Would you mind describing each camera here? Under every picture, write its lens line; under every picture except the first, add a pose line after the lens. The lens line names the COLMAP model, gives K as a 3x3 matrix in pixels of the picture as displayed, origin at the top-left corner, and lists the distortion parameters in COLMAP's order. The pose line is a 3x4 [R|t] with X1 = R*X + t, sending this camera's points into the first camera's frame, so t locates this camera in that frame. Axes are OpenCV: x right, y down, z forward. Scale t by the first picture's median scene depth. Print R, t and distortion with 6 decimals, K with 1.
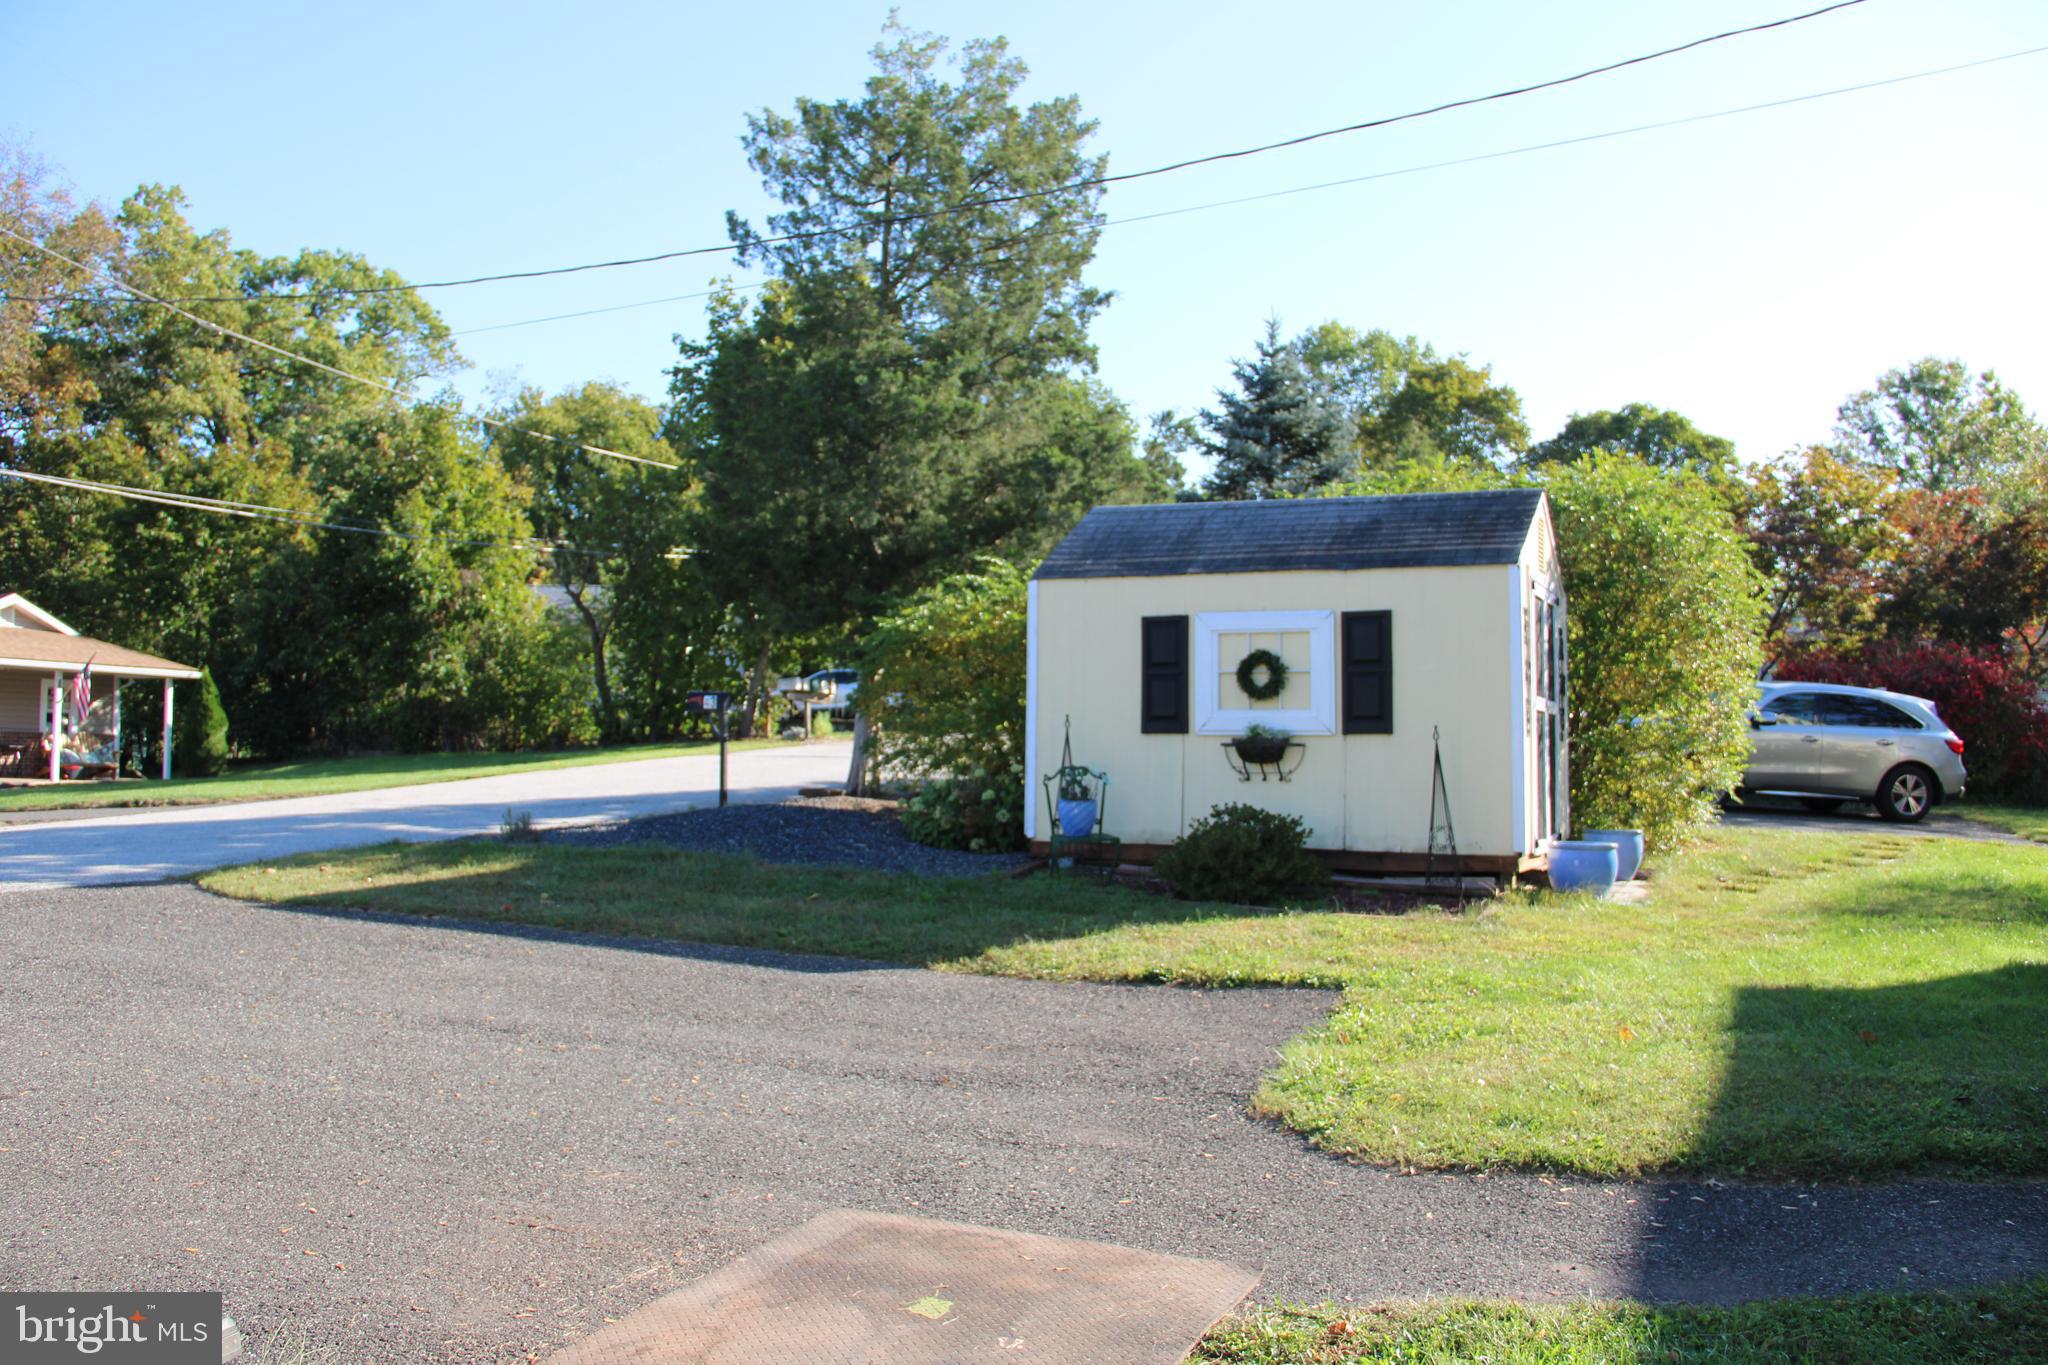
lens RADIAL K [[1699.0, 0, 1024.0], [0, 1699.0, 682.5], [0, 0, 1]] dist [-0.182546, 0.150776]
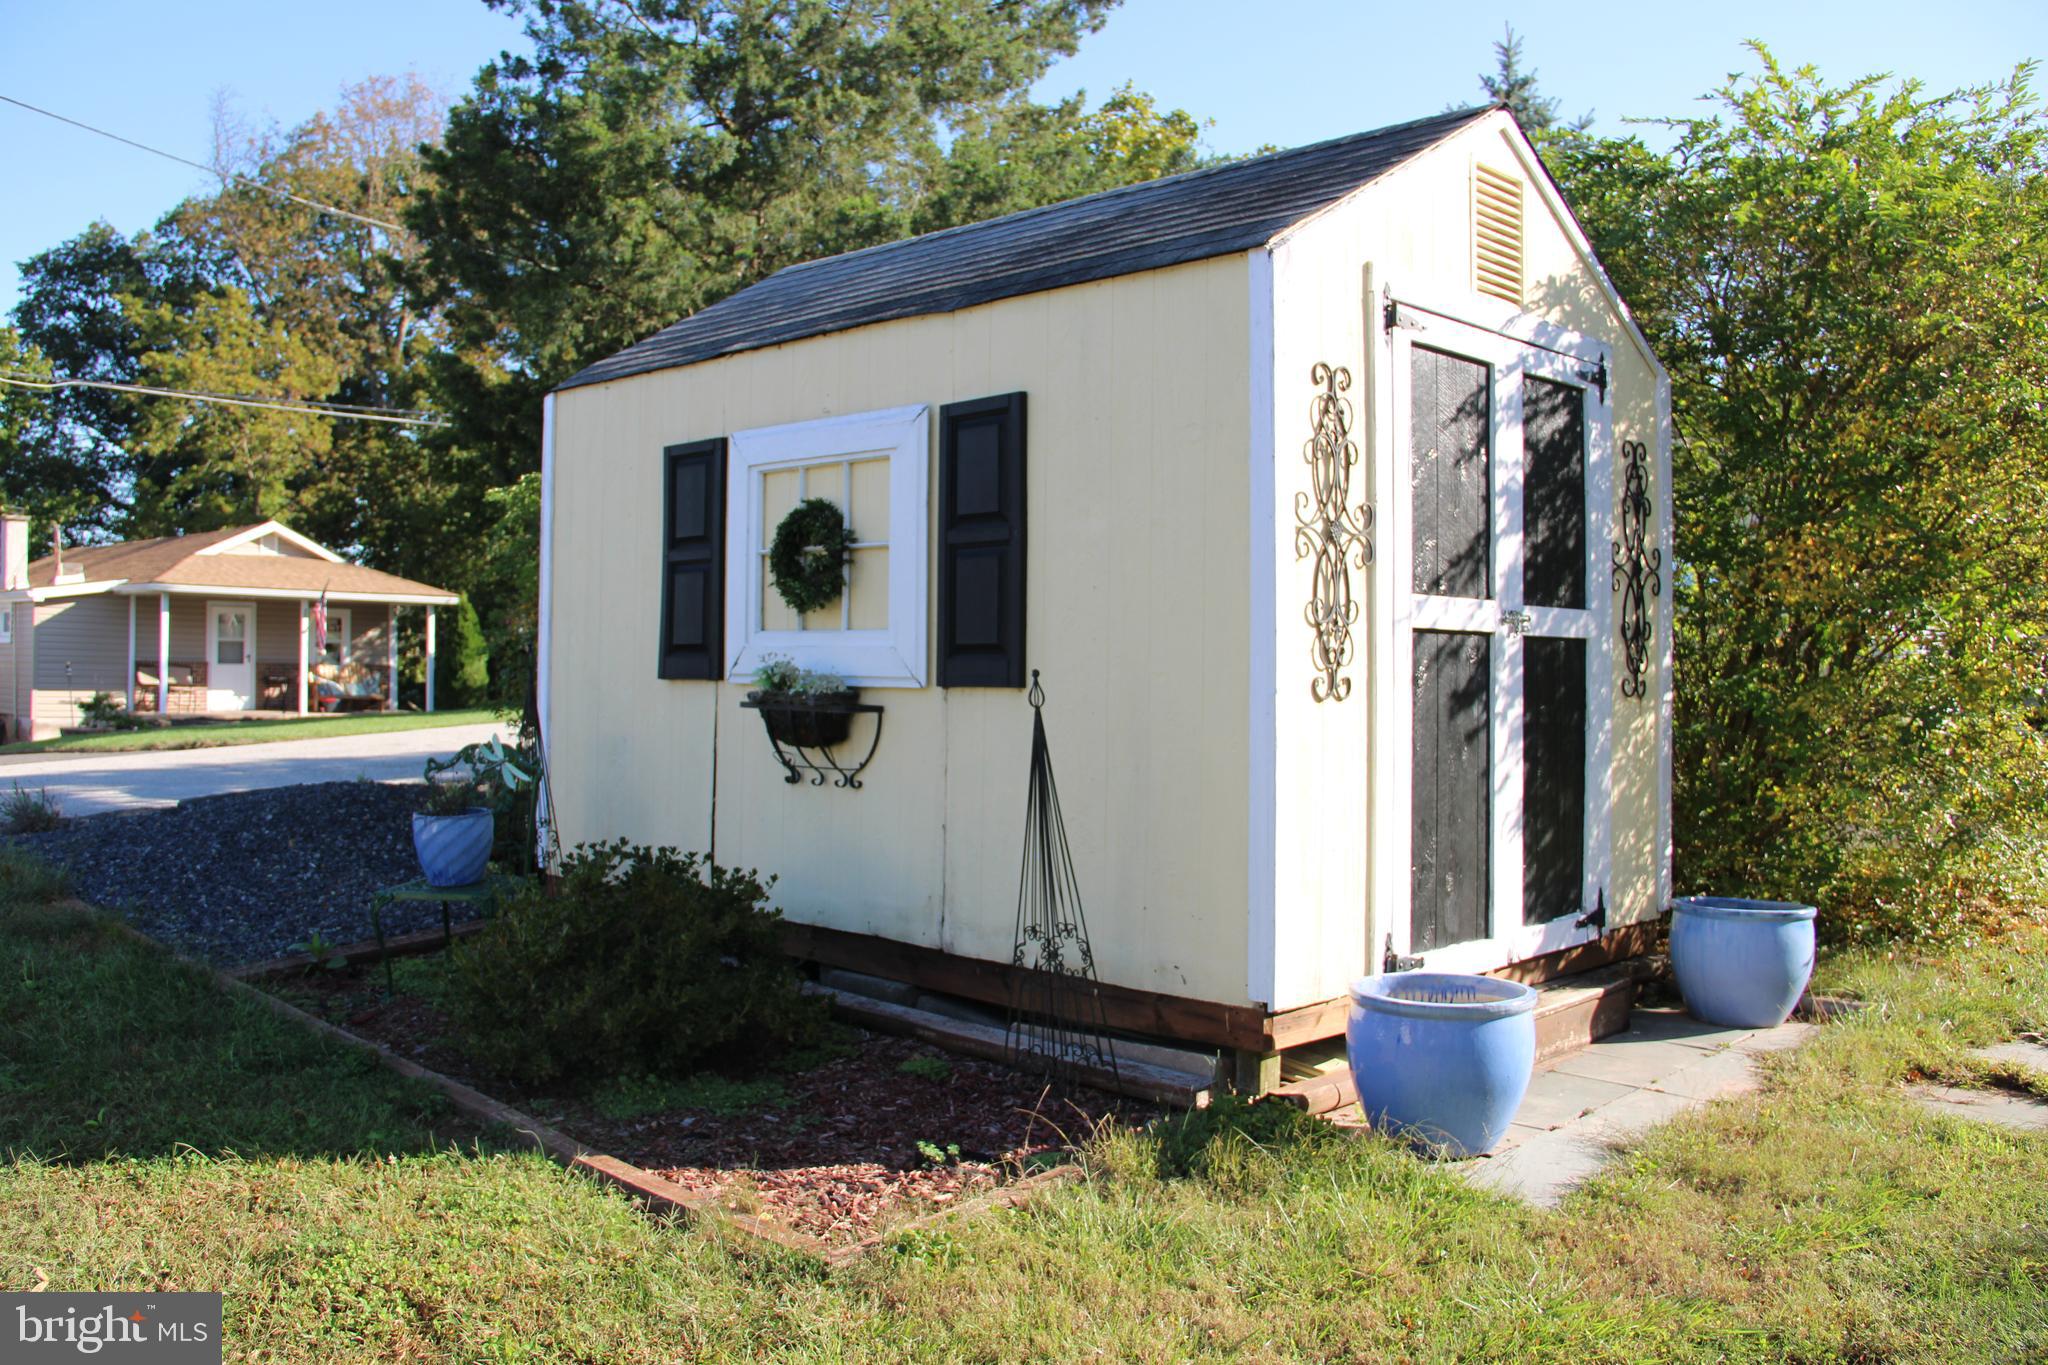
lens RADIAL K [[1699.0, 0, 1024.0], [0, 1699.0, 682.5], [0, 0, 1]] dist [-0.182546, 0.150776]
pose [[0.940281, 0.003040, -0.340386, 0.137730], [0.012868, 0.998928, 0.044468, 0.004043], [0.340157, -0.046193, 0.939234, 0.229492]]
